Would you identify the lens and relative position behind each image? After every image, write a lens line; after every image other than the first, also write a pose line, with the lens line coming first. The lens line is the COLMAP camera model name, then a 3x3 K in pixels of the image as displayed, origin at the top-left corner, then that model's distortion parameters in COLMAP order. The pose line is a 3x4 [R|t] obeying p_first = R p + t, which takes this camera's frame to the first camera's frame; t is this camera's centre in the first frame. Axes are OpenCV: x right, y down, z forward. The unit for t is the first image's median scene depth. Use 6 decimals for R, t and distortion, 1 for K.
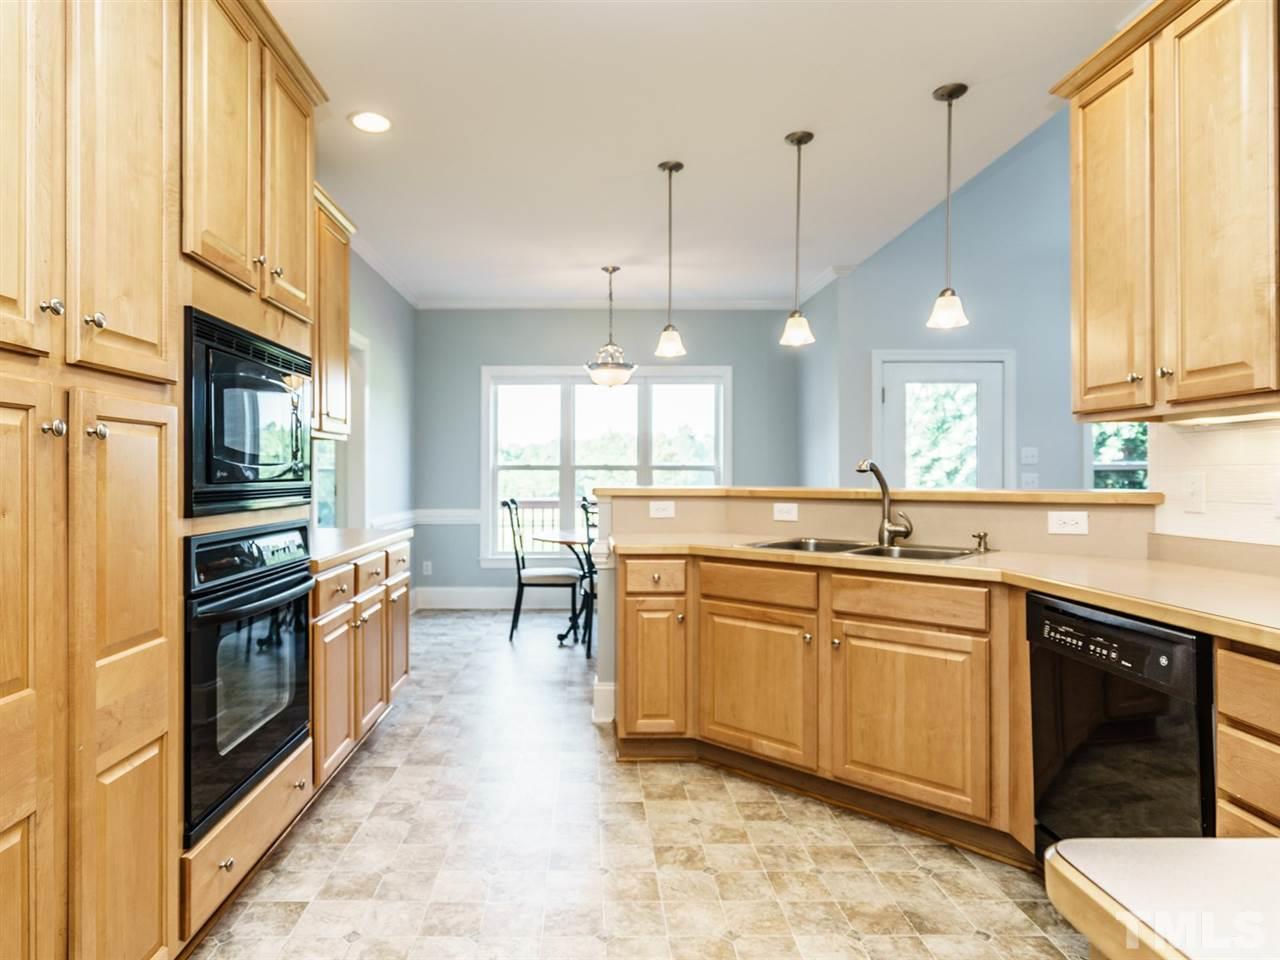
lens RADIAL K [[740.3, 0, 614.7], [0, 740.3, 468.9], [0, 0, 1]] dist [-0.016597, 0.009008]
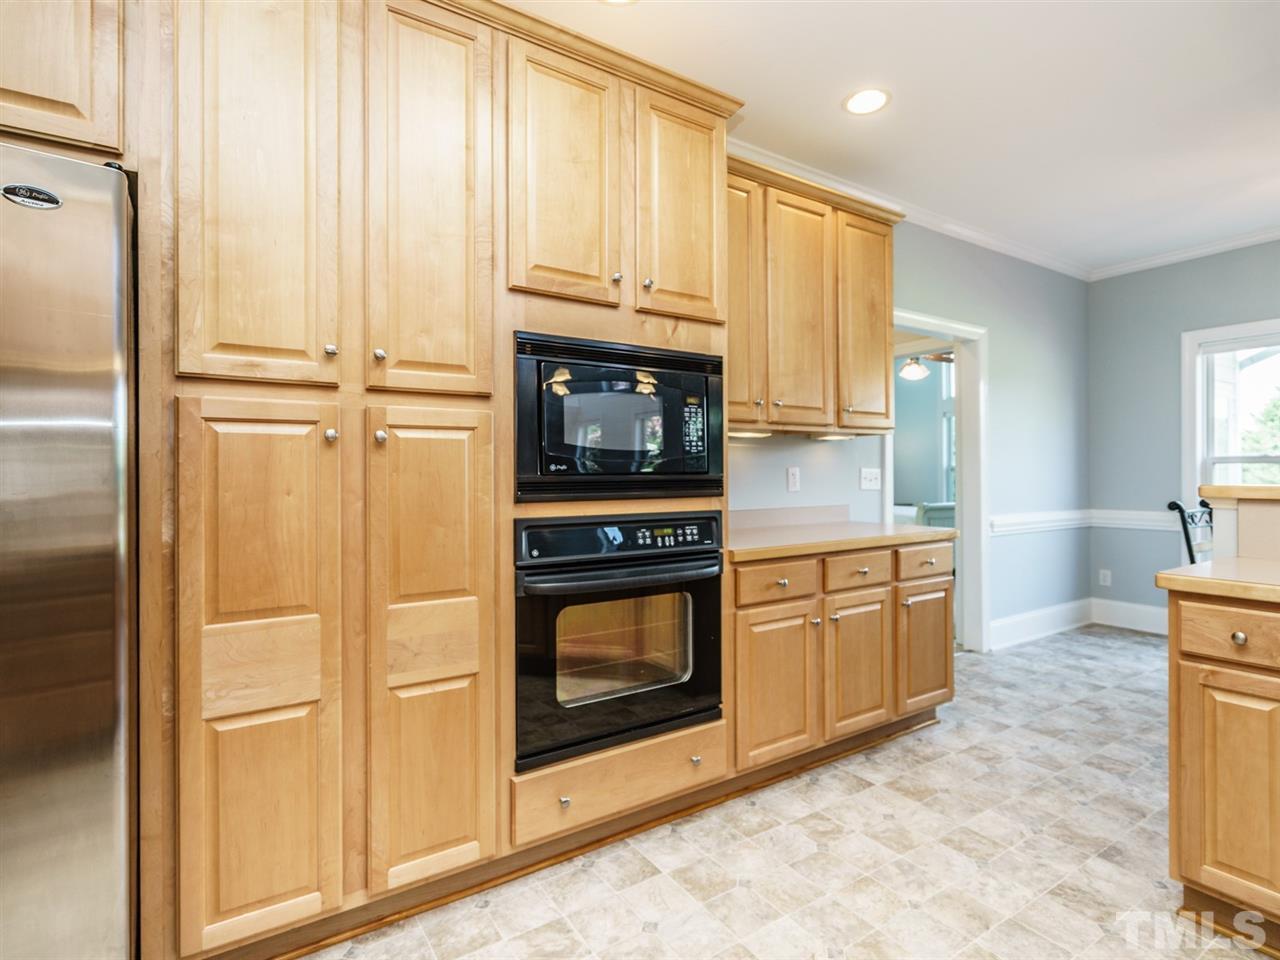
lens RADIAL K [[652.0, 0, 643.3], [0, 652.0, 471.4], [0, 0, 1]] dist [-0.003478, 0.003633]
pose [[0.535738, -0.005586, -0.844366, 0.275763], [0.010497, 0.999945, 0.000046, 0.009768], [0.844319, -0.008888, 0.535767, 0.366710]]
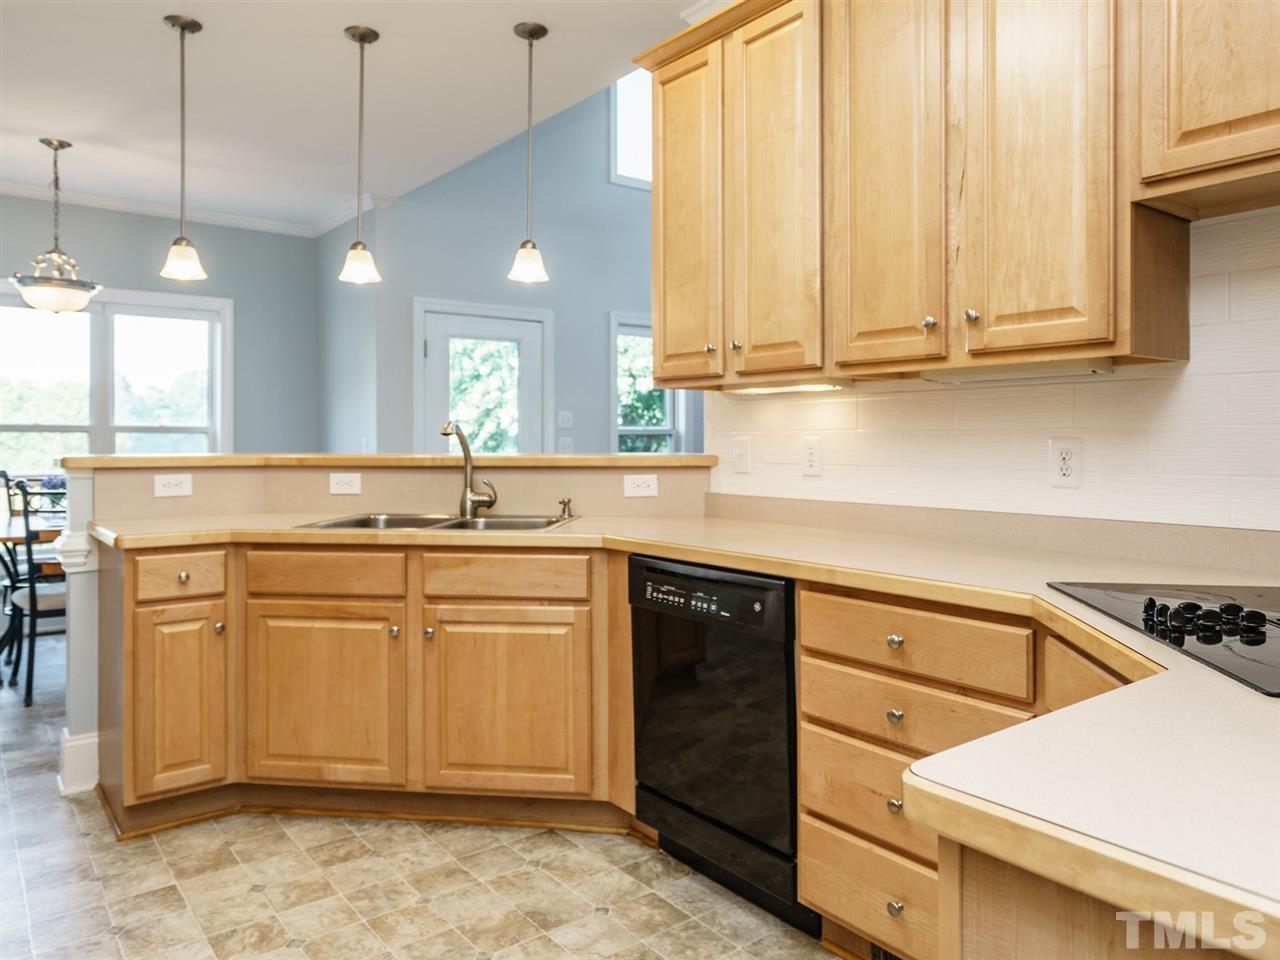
lens RADIAL K [[866.0, 0, 626.1], [0, 866.0, 435.1], [0, 0, 1]] dist [-0.001575, 0.007189]
pose [[0.804449, 0.003447, 0.594012, -0.118380], [-0.005382, 0.999984, 0.001486, 0.001045], [-0.593998, -0.004392, 0.804455, 0.044498]]
